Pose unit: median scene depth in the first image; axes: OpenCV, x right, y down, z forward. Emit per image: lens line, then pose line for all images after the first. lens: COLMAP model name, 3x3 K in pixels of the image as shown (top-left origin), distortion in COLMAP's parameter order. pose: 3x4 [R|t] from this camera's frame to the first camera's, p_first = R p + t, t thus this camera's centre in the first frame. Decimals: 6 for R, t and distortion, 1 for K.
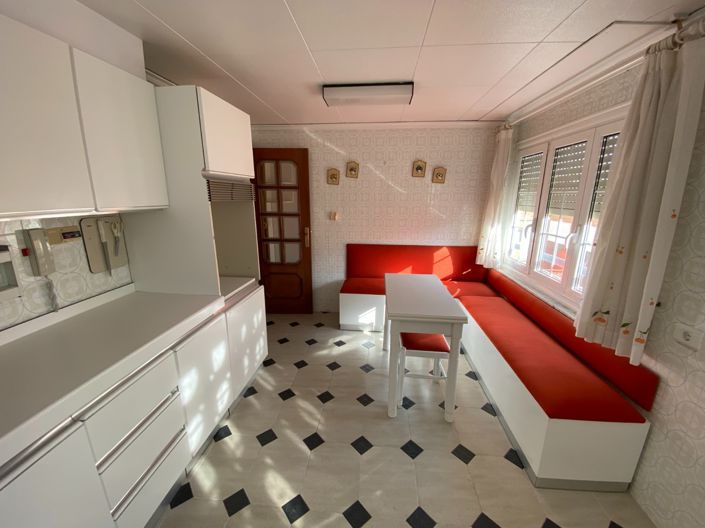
lens RADIAL K [[286.7, 0, 351.0], [0, 286.7, 264.9], [0, 0, 1]] dist [0.034573, -0.028905]
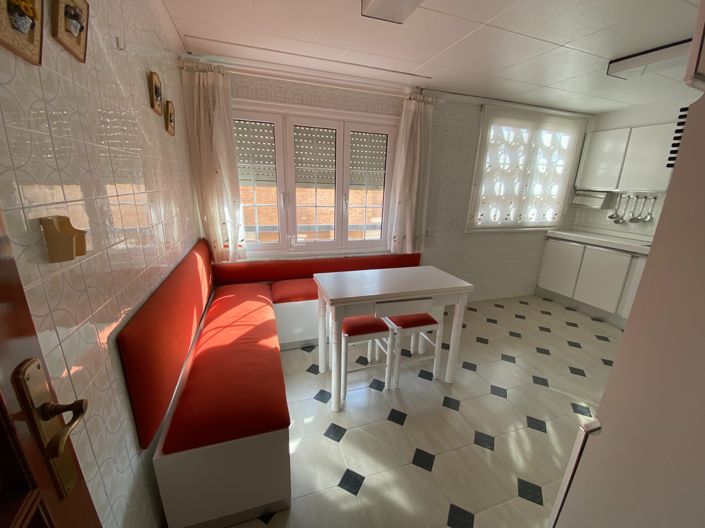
lens RADIAL K [[286.7, 0, 351.0], [0, 286.7, 264.9], [0, 0, 1]] dist [0.034573, -0.028905]
pose [[-0.411204, -0.264485, 0.872329, -0.585429], [0.185346, 0.912730, 0.364104, -0.361960], [-0.892501, 0.311403, -0.326297, 1.713850]]
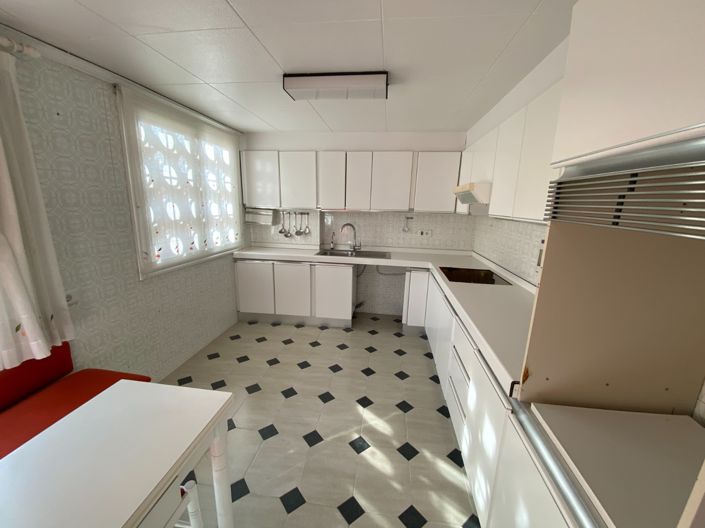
lens RADIAL K [[286.7, 0, 351.0], [0, 286.7, 264.9], [0, 0, 1]] dist [0.034573, -0.028905]
pose [[-0.999003, -0.034733, 0.028046, -0.127736], [-0.018948, 0.898739, 0.438073, -0.342801], [-0.040422, 0.437105, -0.898502, 1.418537]]
